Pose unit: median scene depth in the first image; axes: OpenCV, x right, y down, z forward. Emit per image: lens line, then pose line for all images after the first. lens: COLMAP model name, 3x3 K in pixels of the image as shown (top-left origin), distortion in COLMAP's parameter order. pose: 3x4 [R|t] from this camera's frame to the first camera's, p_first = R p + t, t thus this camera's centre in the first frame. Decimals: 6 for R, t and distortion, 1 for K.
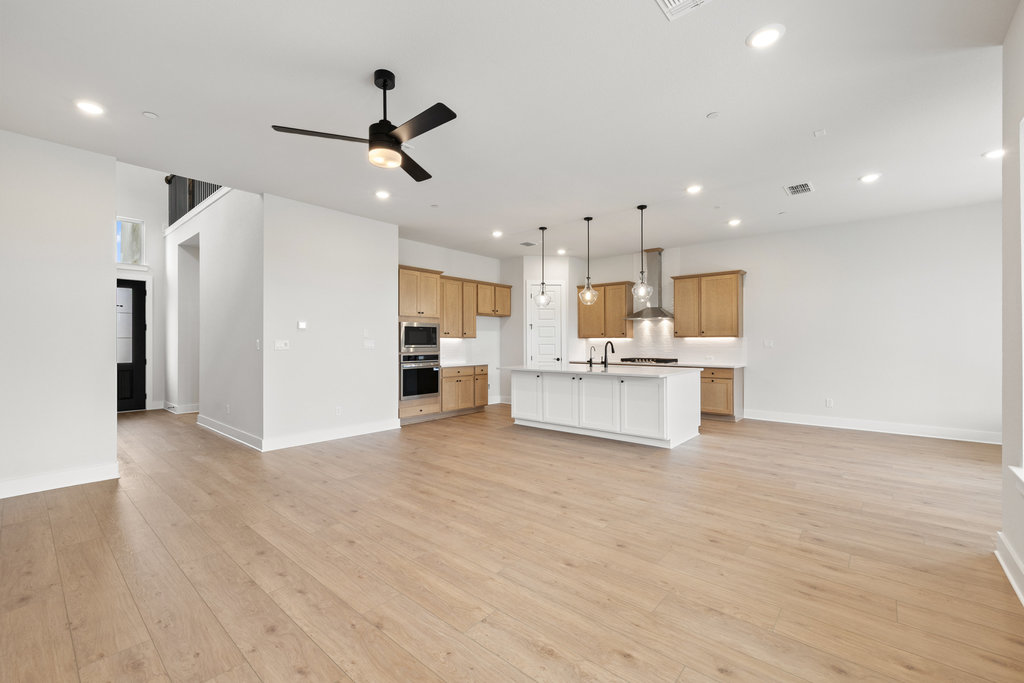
lens RADIAL K [[434.7, 0, 512.4], [0, 434.7, 335.4], [0, 0, 1]] dist [-0.001270, -0.000123]
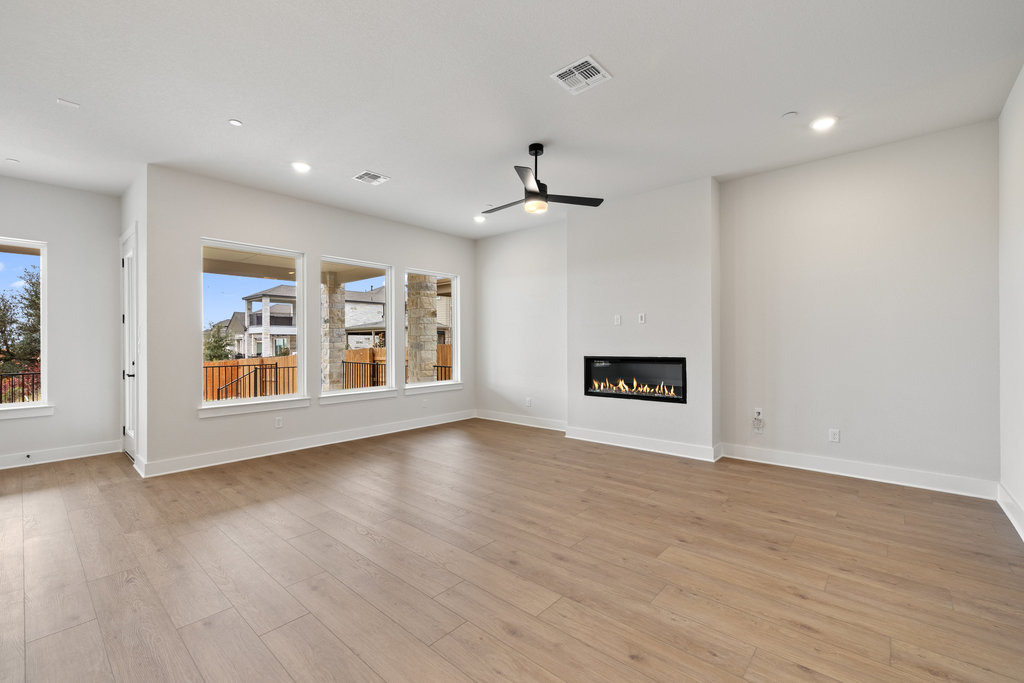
lens RADIAL K [[434.7, 0, 512.4], [0, 434.7, 335.4], [0, 0, 1]] dist [-0.001270, -0.000123]
pose [[-0.999940, 0.007410, 0.008014, -0.205177], [0.007178, 0.999566, -0.028563, 0.028986], [-0.008222, -0.028504, -0.999560, 2.141610]]
